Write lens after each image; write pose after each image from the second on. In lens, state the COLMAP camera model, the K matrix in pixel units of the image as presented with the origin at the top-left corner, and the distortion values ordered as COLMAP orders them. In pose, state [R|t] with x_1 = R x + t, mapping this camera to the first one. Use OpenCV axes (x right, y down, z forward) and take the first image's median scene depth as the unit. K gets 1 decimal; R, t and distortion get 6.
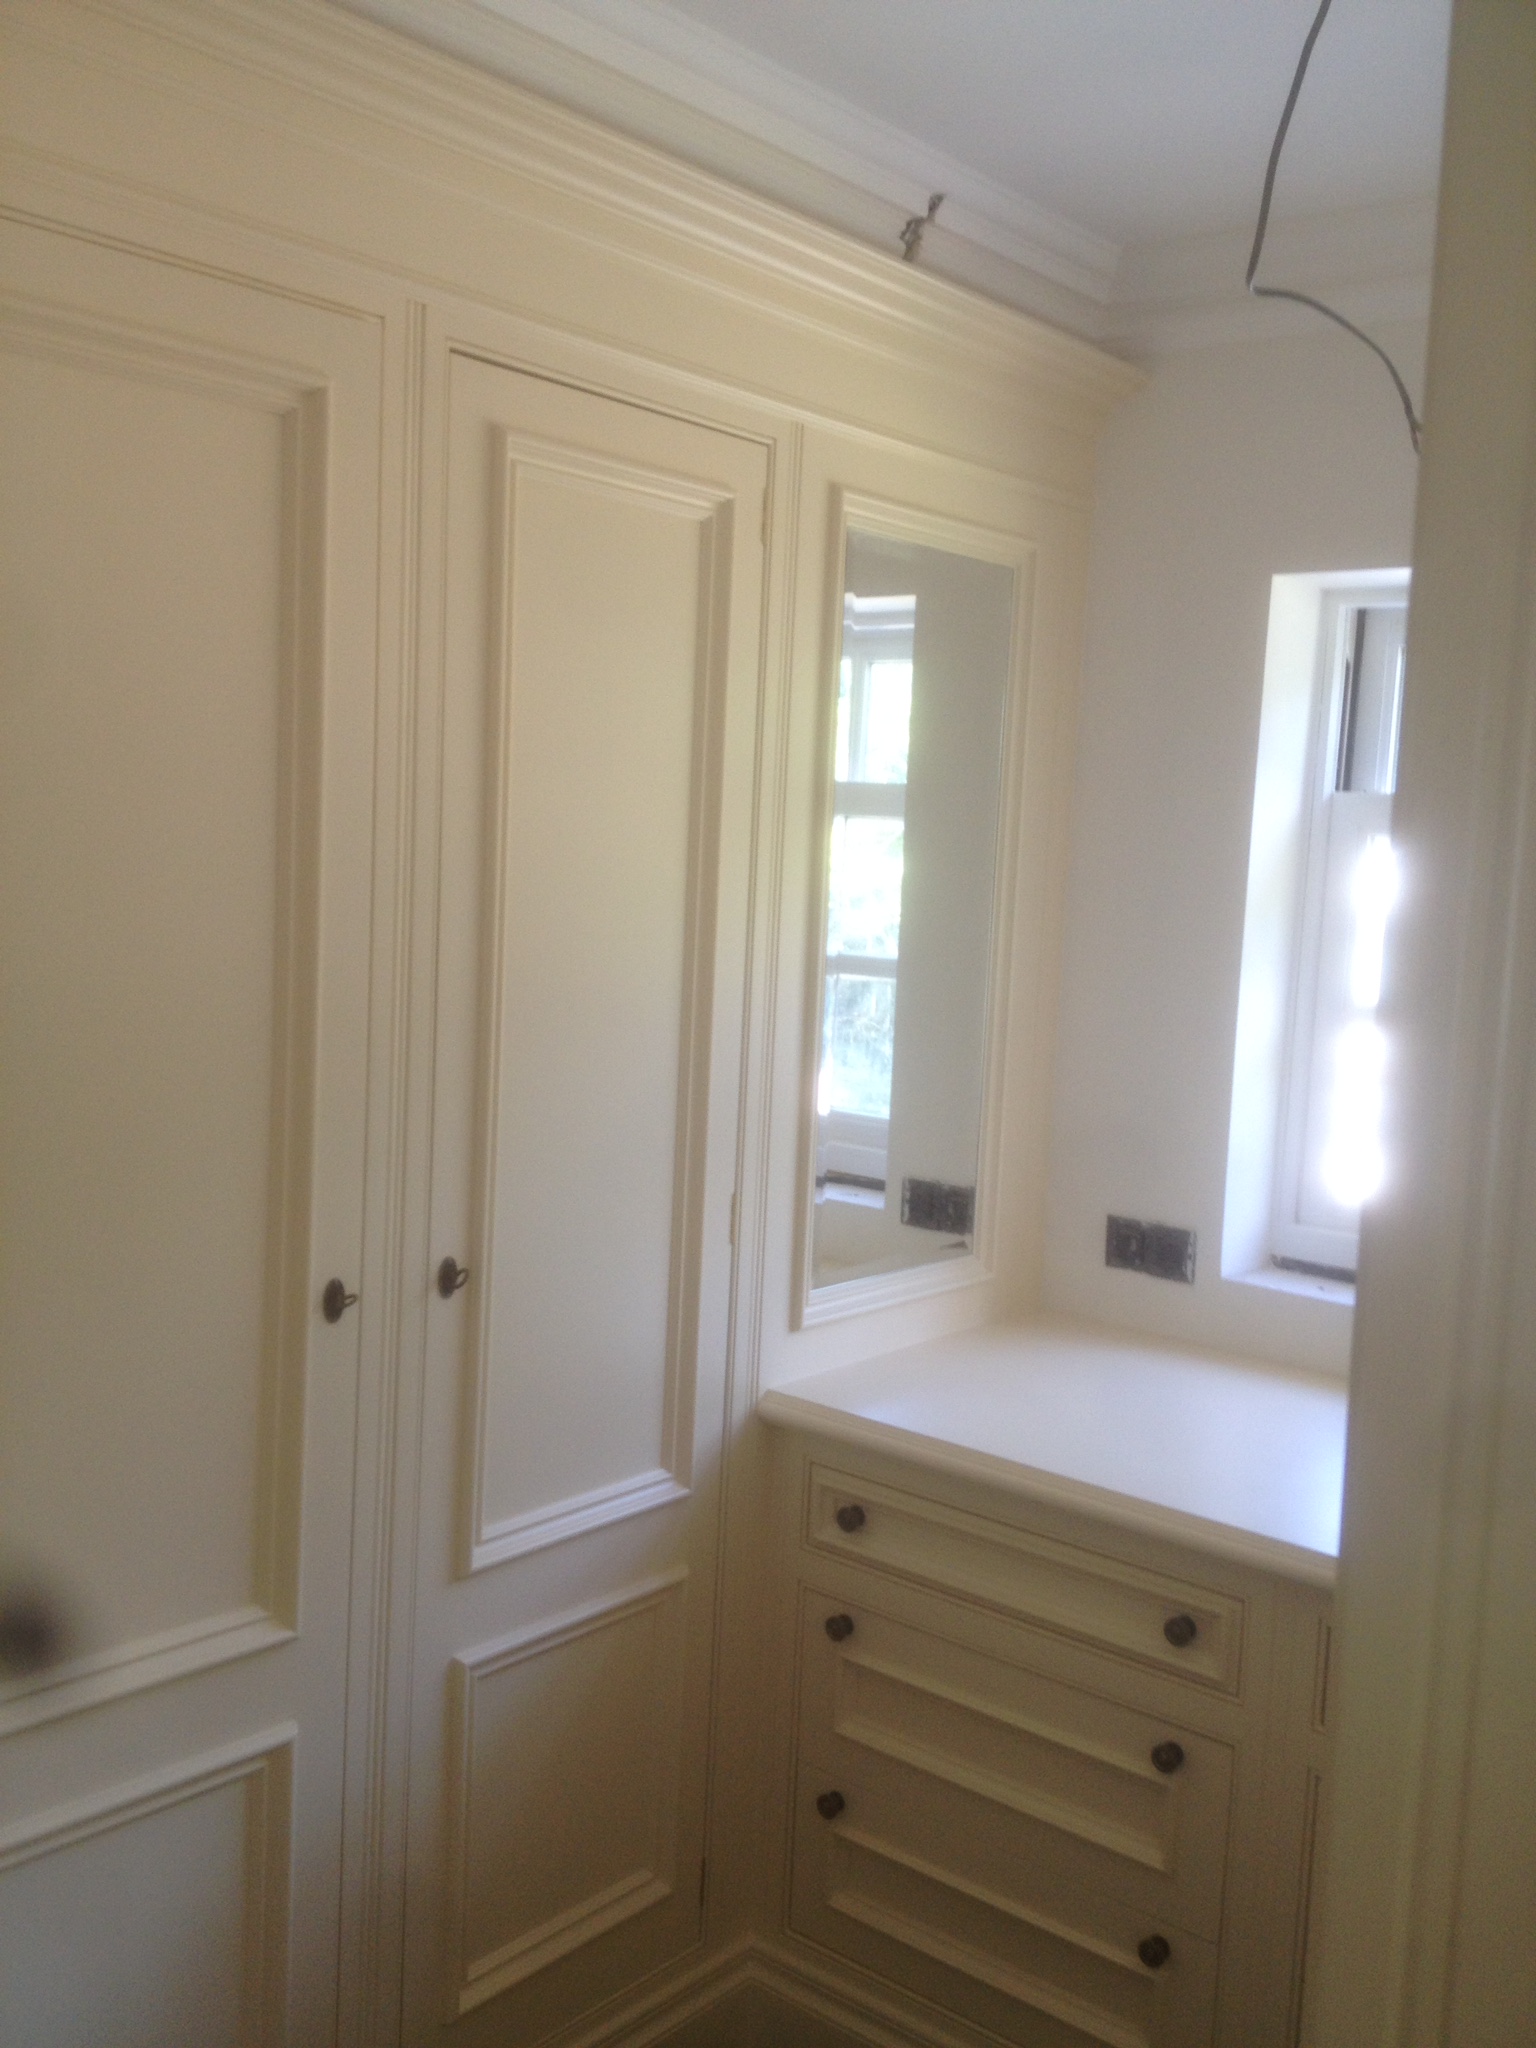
lens RADIAL K [[1947.0, 0, 768.0], [0, 1947.0, 1024.0], [0, 0, 1]] dist [0.007087, -0.063988]
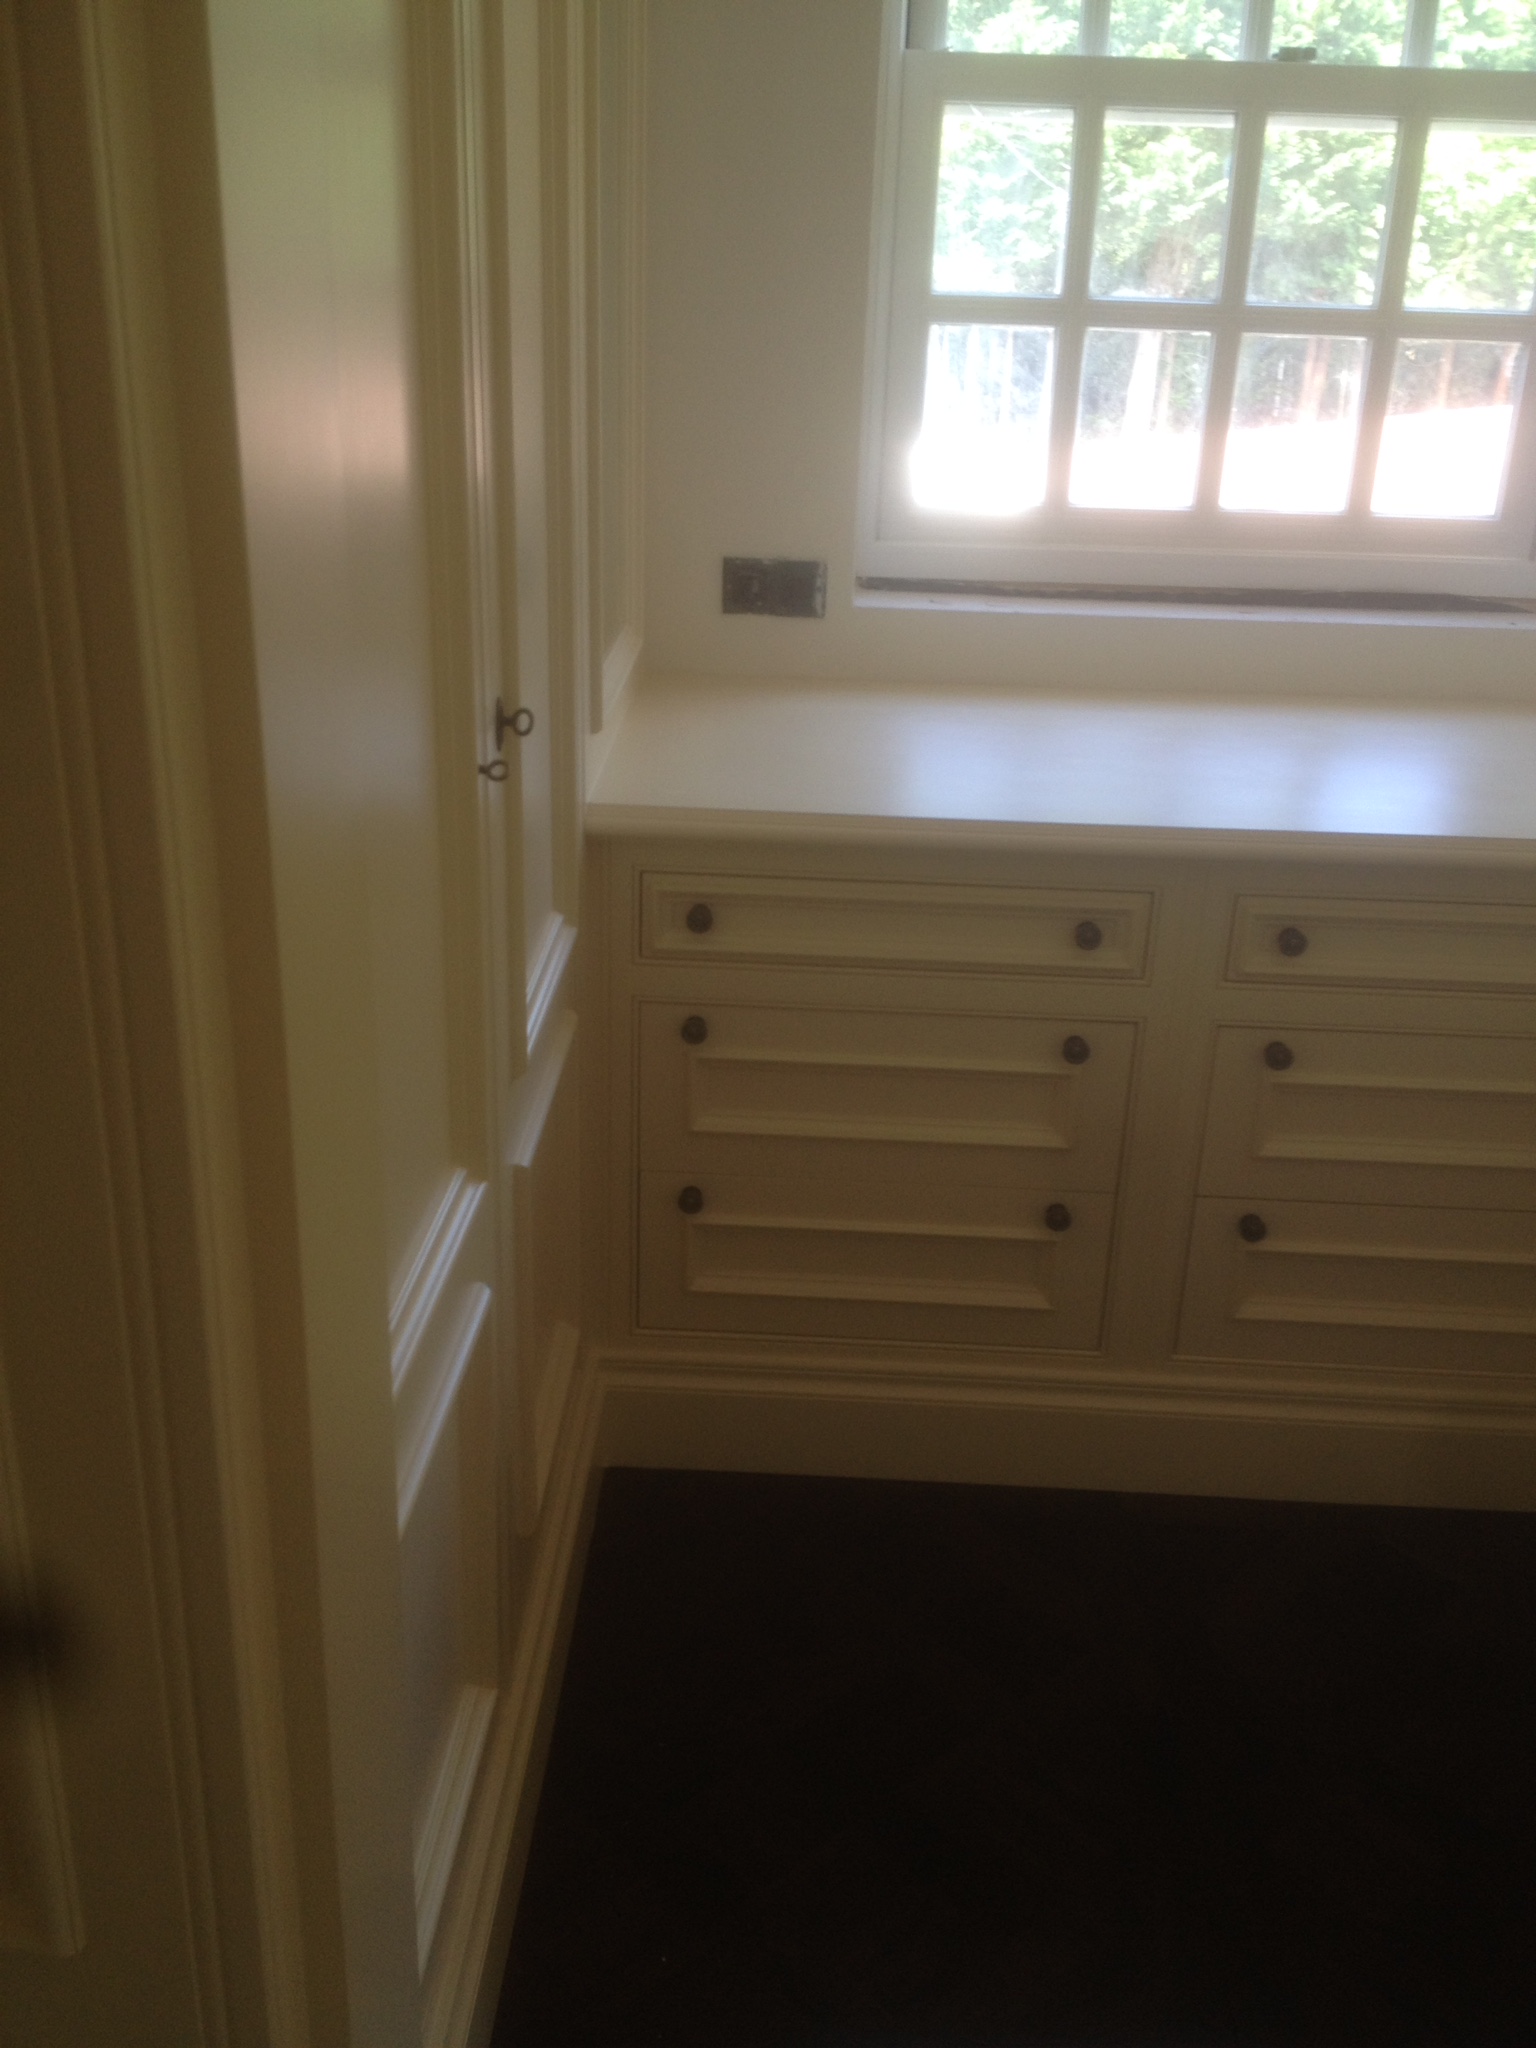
lens RADIAL K [[1947.0, 0, 768.0], [0, 1947.0, 1024.0], [0, 0, 1]] dist [0.007087, -0.063988]
pose [[0.797434, -0.270165, 0.539545, -0.449322], [0.077126, 0.932468, 0.352923, -0.027939], [-0.598456, -0.239820, 0.764419, 0.244534]]
